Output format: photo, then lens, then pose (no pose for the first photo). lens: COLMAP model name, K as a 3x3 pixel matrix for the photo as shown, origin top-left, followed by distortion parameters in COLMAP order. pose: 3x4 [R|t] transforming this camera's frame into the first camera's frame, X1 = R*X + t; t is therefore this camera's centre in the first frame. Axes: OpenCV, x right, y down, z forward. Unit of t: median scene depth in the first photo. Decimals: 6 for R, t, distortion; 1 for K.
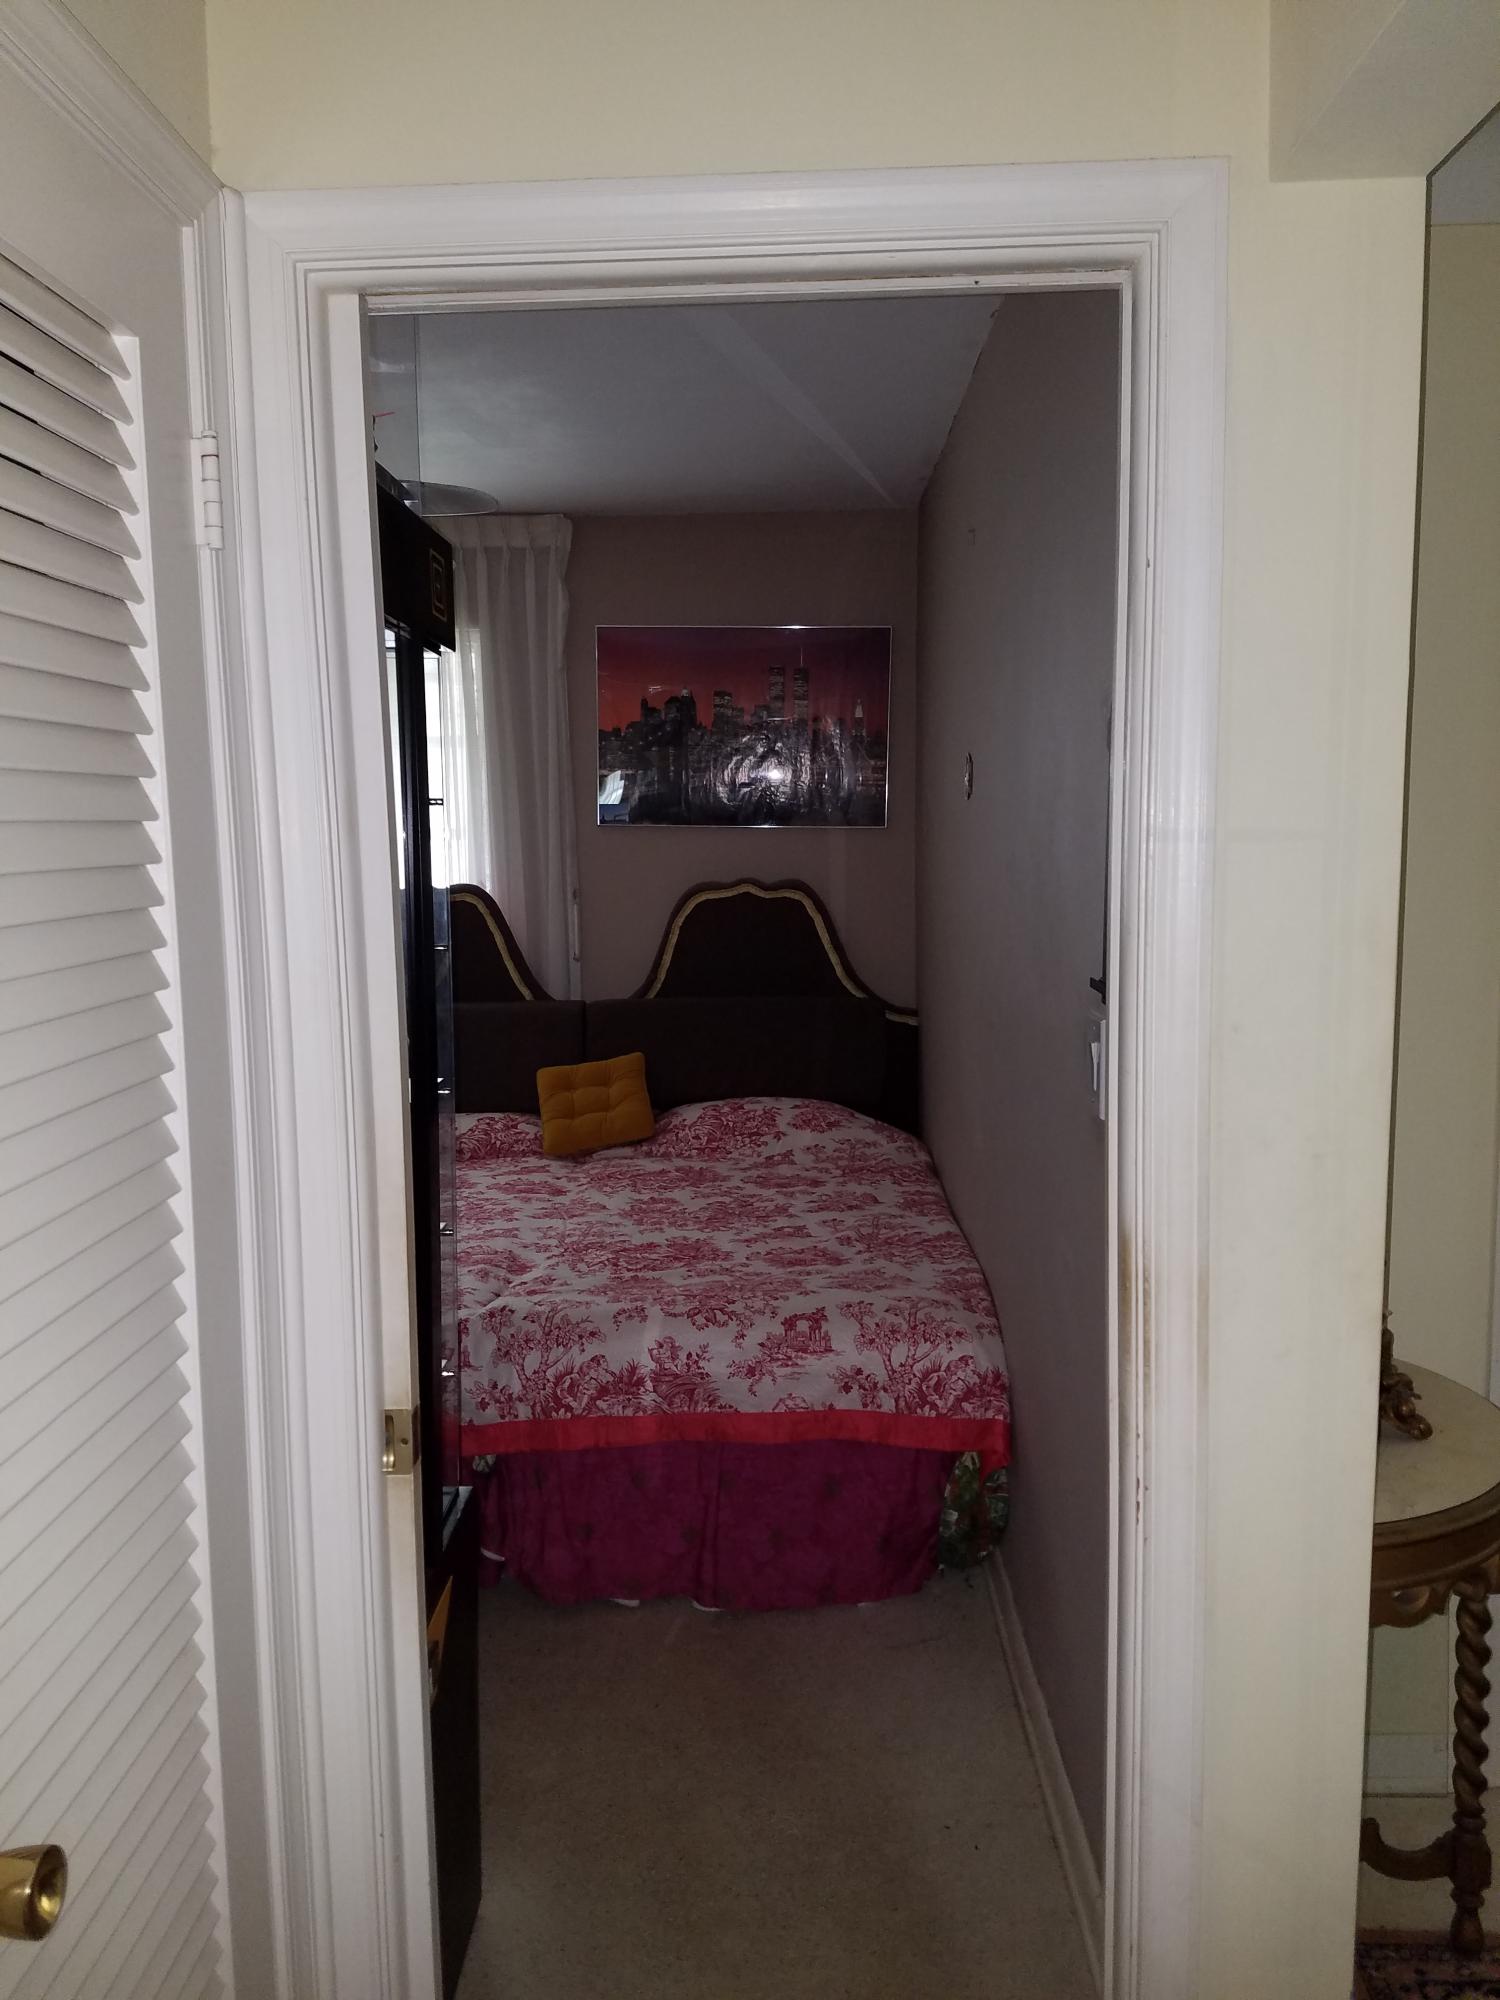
lens RADIAL K [[1540.3, 0, 733.9], [0, 1540.3, 996.9], [0, 0, 1]] dist [0.269983, -0.522551]
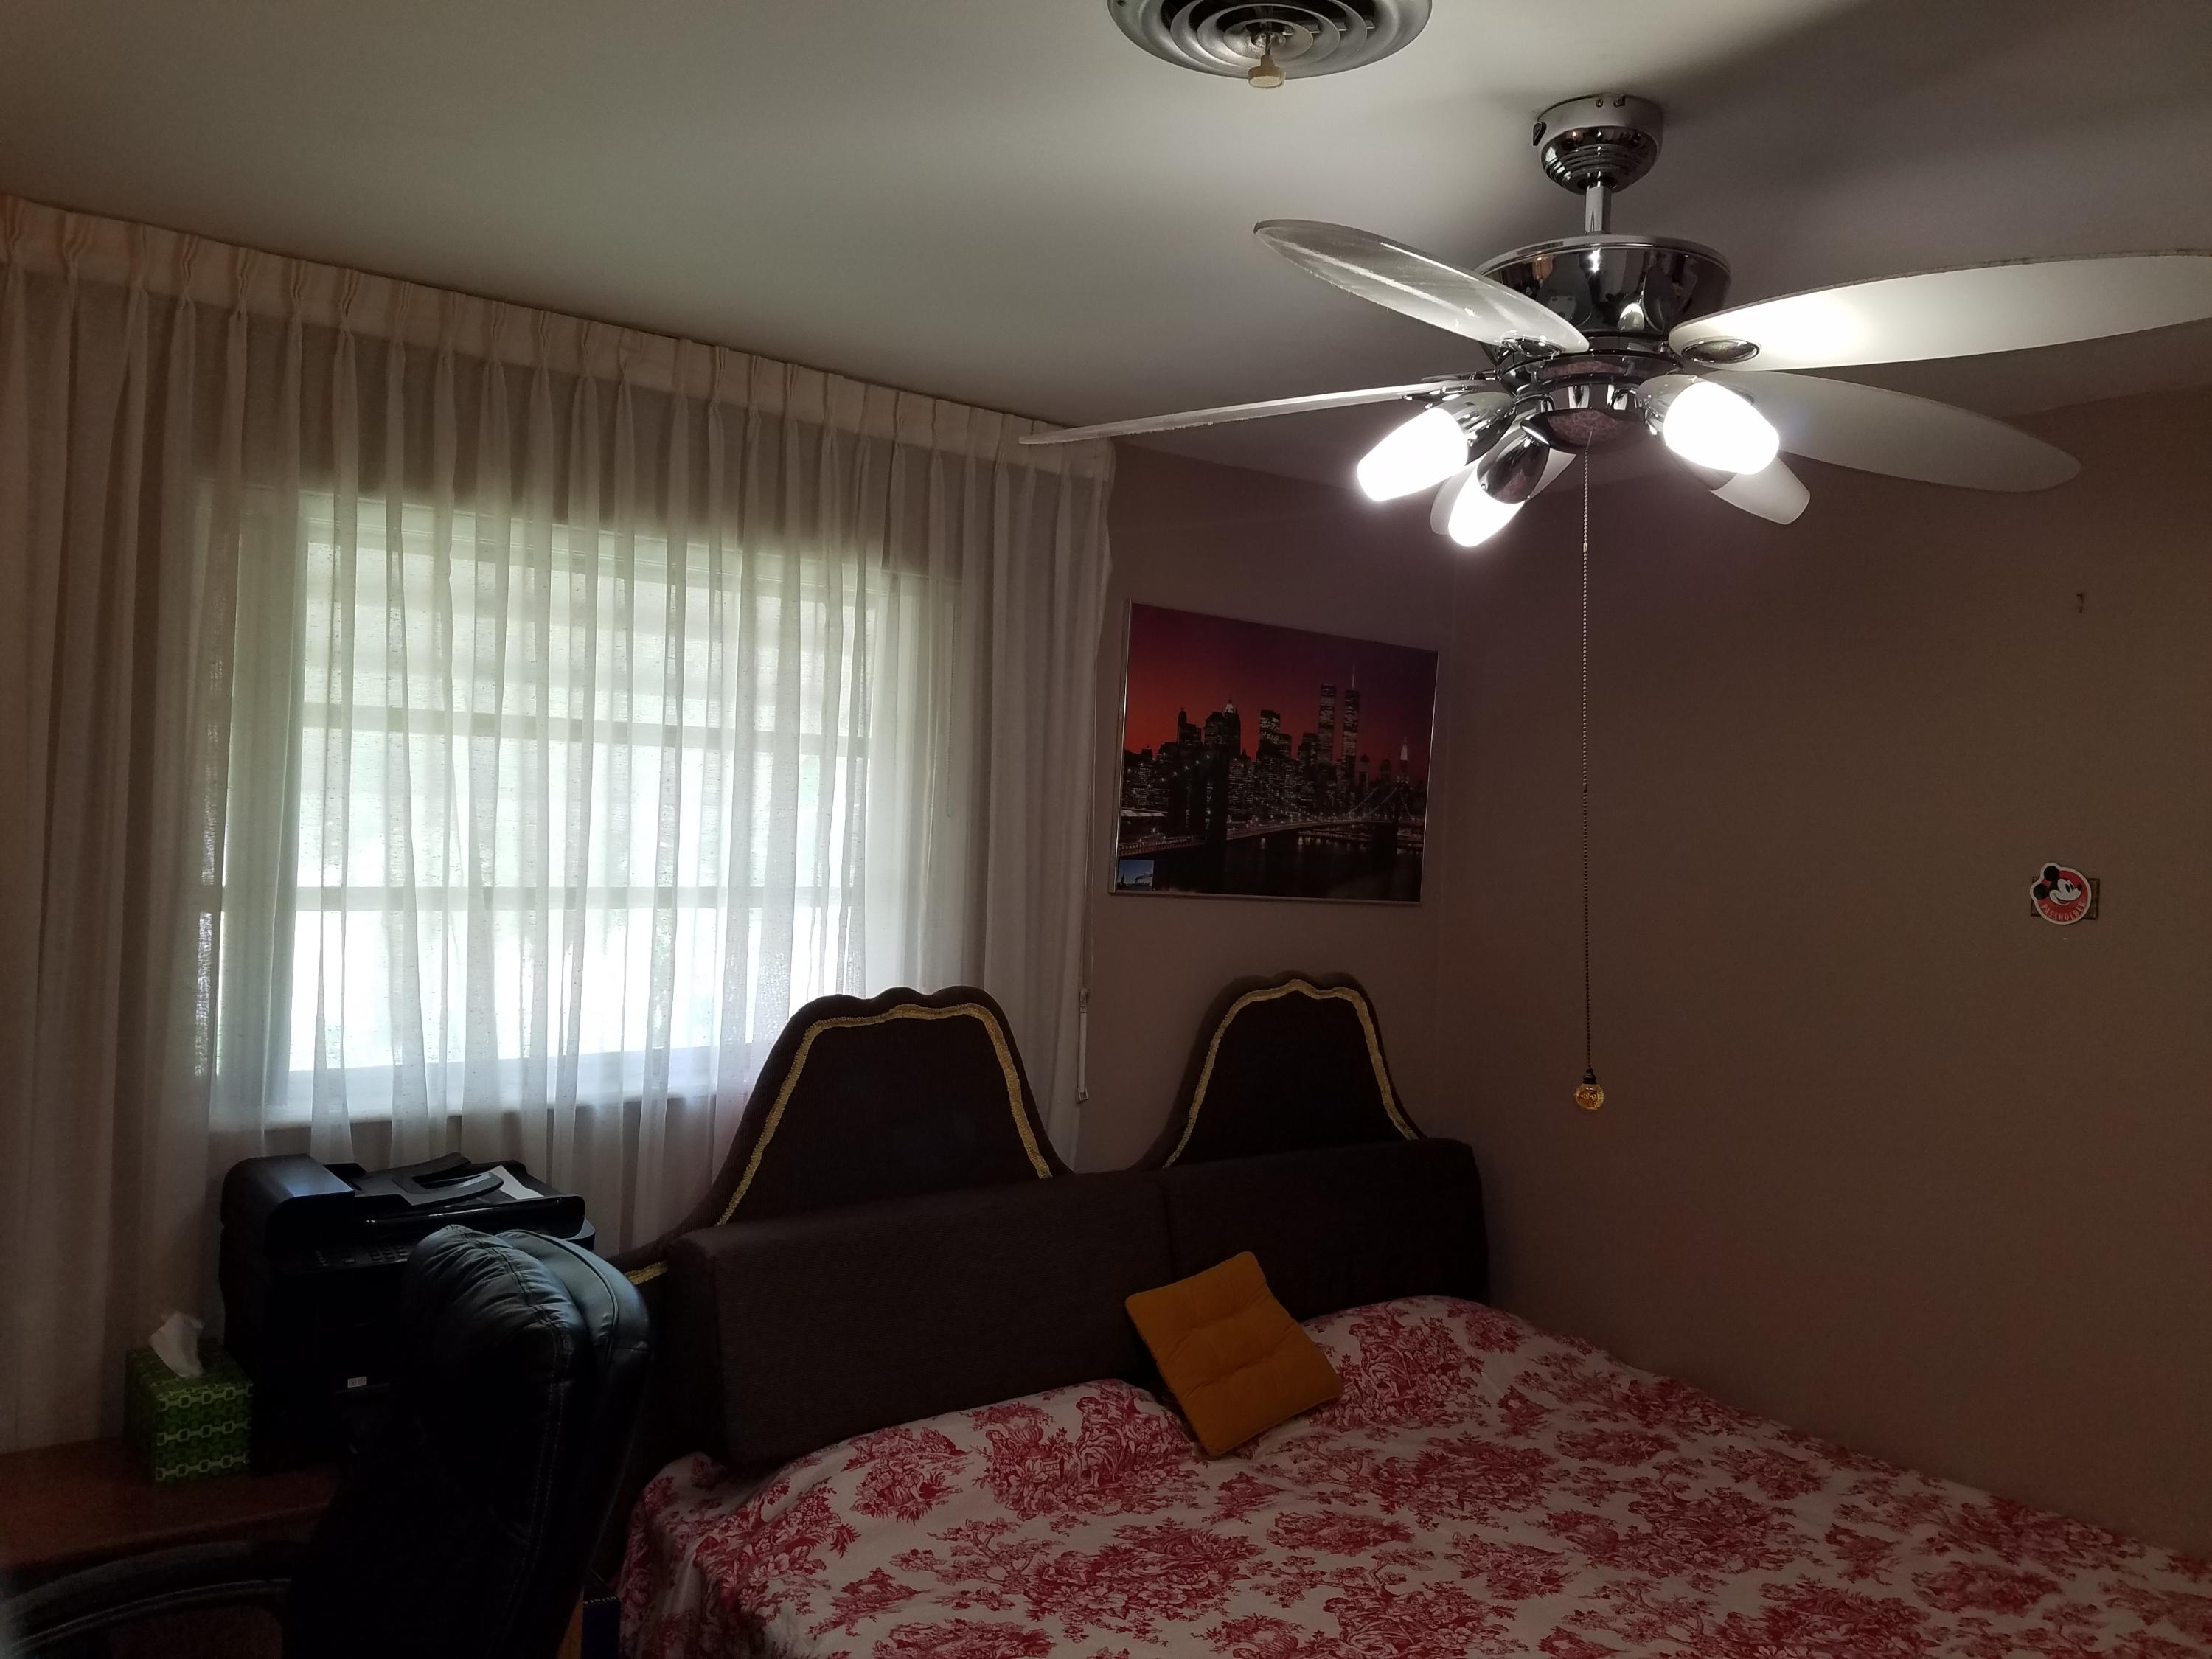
lens RADIAL K [[1703.5, 0, 1215.5], [0, 1703.5, 800.4], [0, 0, 1]] dist [0.269983, -0.522551]
pose [[0.767728, 0.055923, 0.638330, -0.600699], [0.017319, 0.994009, -0.107913, -0.081654], [-0.640541, 0.093903, 0.762161, 0.482774]]
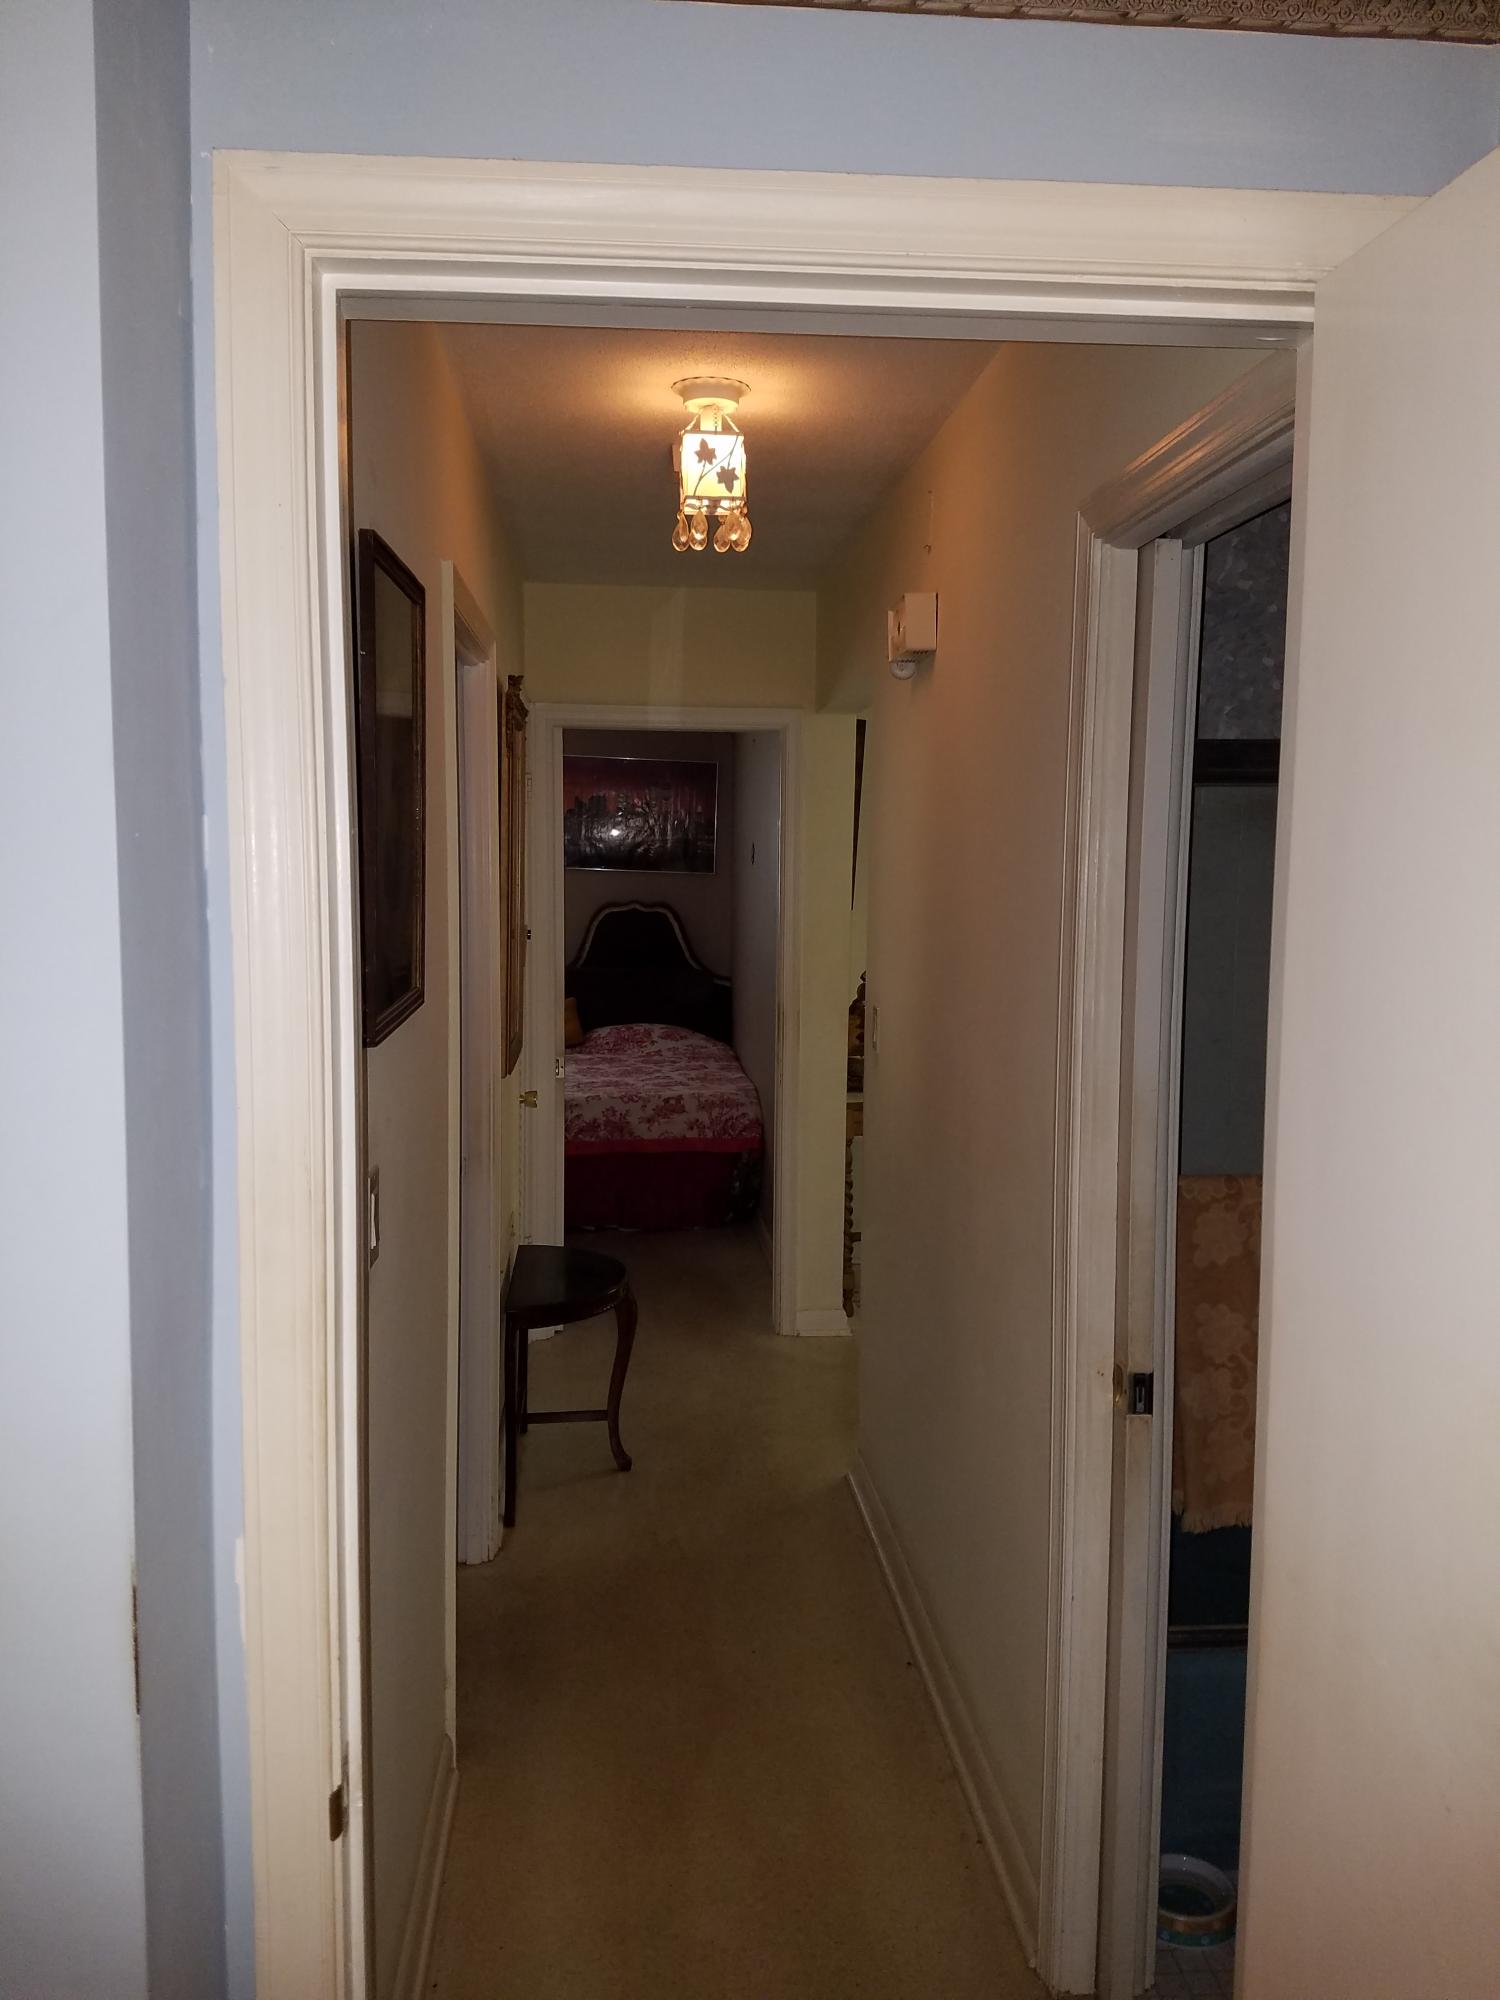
lens RADIAL K [[1524.6, 0, 733.8], [0, 1524.6, 1016.8], [0, 0, 1]] dist [0.301834, -0.610052]
pose [[0.993901, 0.015072, 0.109245, -0.076780], [-0.014576, 0.999880, -0.005331, 0.071307], [-0.109312, 0.003706, 0.994001, -0.830791]]
